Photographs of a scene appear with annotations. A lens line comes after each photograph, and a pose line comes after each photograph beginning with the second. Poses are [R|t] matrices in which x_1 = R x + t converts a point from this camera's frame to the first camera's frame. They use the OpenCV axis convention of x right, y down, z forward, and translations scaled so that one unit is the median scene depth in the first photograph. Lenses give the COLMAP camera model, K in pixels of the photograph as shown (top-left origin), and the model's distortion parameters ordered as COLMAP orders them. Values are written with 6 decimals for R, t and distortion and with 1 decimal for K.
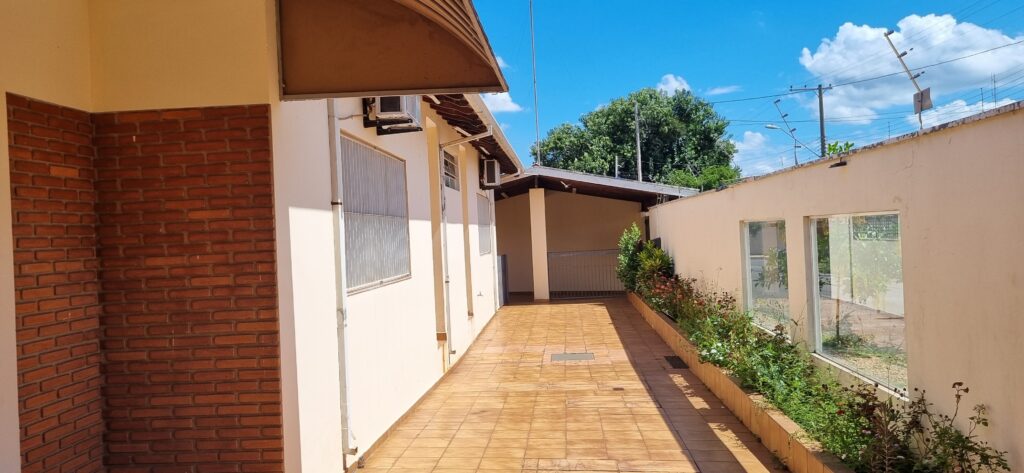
lens RADIAL K [[811.5, 0, 511.8], [0, 811.5, 235.9], [0, 0, 1]] dist [0.027964, 0.003877]
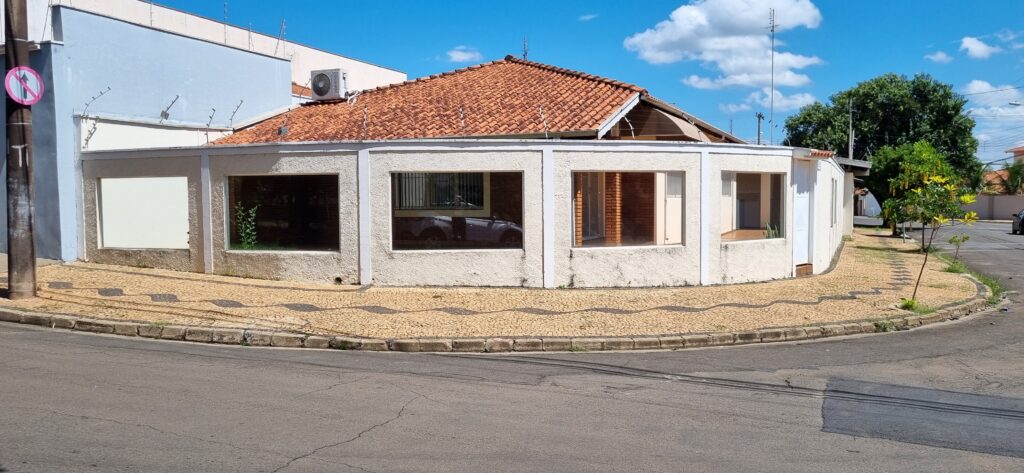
lens RADIAL K [[811.5, 0, 511.1], [0, 811.5, 239.9], [0, 0, 1]] dist [0.027964, 0.003877]
pose [[0.944587, 0.061669, -0.322416, 0.041903], [-0.042018, 0.996830, 0.067566, 0.007334], [0.325561, -0.050274, 0.944184, -0.352556]]
